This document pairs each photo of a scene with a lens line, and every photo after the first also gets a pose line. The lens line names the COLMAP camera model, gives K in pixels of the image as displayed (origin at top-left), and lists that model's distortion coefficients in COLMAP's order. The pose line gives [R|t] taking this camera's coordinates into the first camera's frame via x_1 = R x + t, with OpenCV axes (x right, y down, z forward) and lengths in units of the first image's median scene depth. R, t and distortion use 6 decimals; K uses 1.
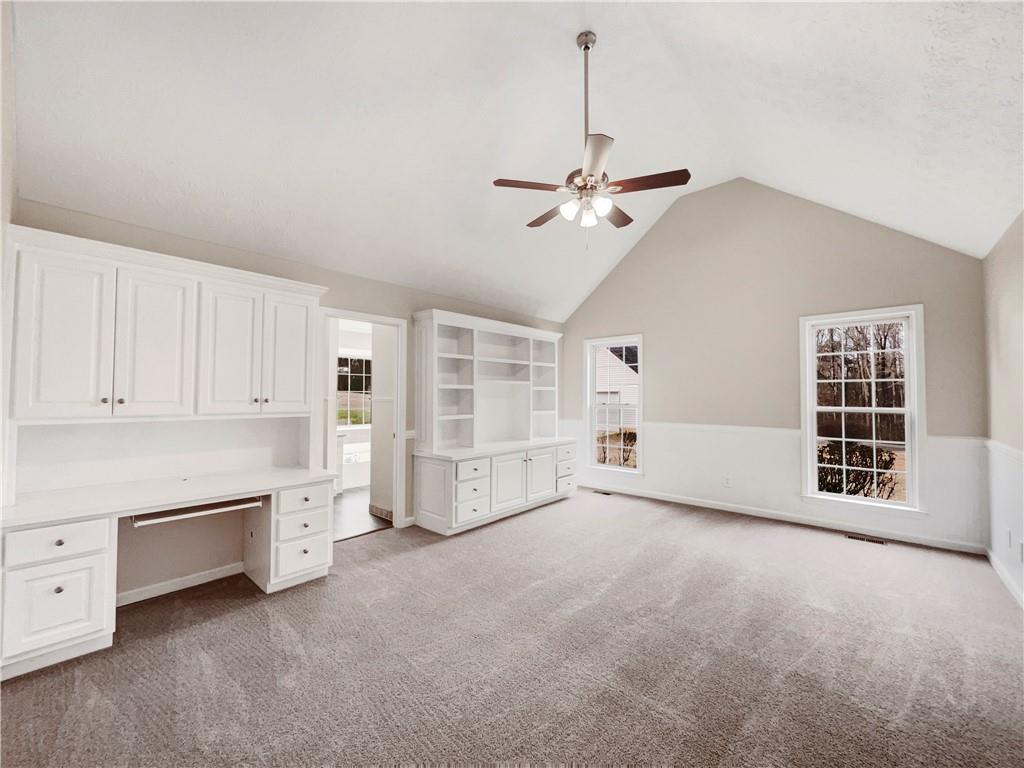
lens RADIAL K [[414.7, 0, 518.9], [0, 414.7, 385.4], [0, 0, 1]] dist [0.001347, 0.000402]
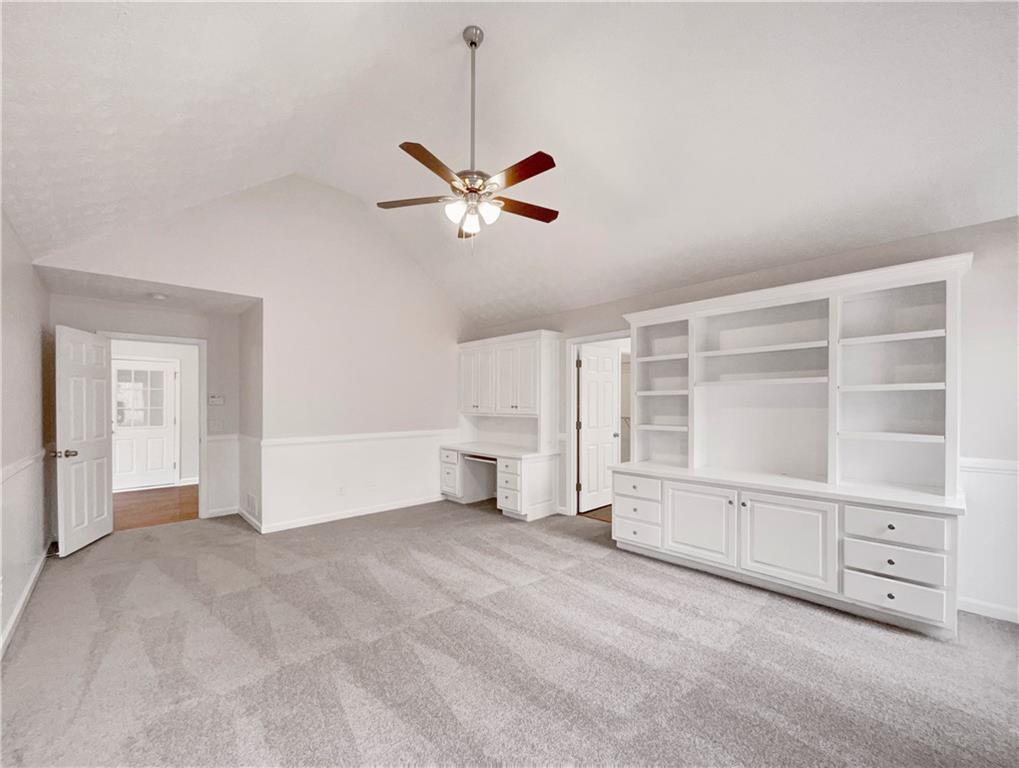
lens RADIAL K [[410.7, 0, 511.7], [0, 410.7, 405.9], [0, 0, 1]] dist [0.000066, 0.000048]
pose [[-0.088226, 0.003388, -0.996095, 0.748892], [0.027542, 0.999620, 0.000961, 0.022321], [0.995720, -0.027349, -0.088286, 0.789139]]
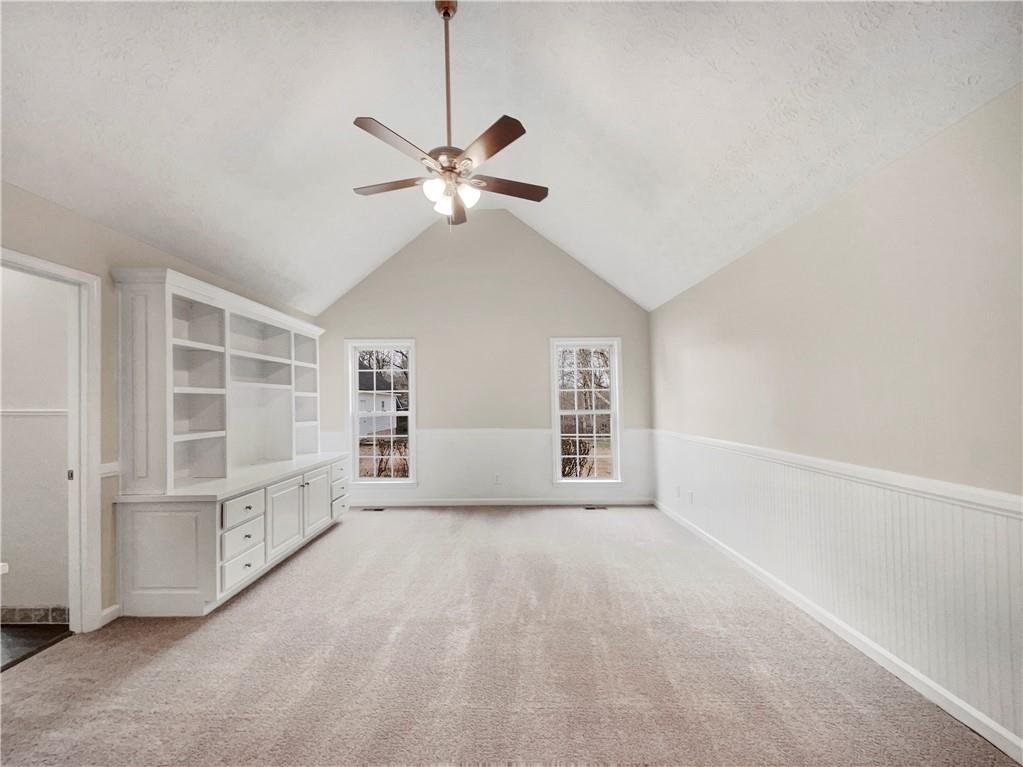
lens RADIAL K [[409.5, 0, 510.5], [0, 409.5, 393.8], [0, 0, 1]] dist [0.000547, 0.000159]
pose [[0.748736, 0.007085, 0.662831, -0.224790], [-0.009428, 0.999956, -0.000039, 0.003599], [-0.662801, -0.006220, 0.748769, 0.172845]]
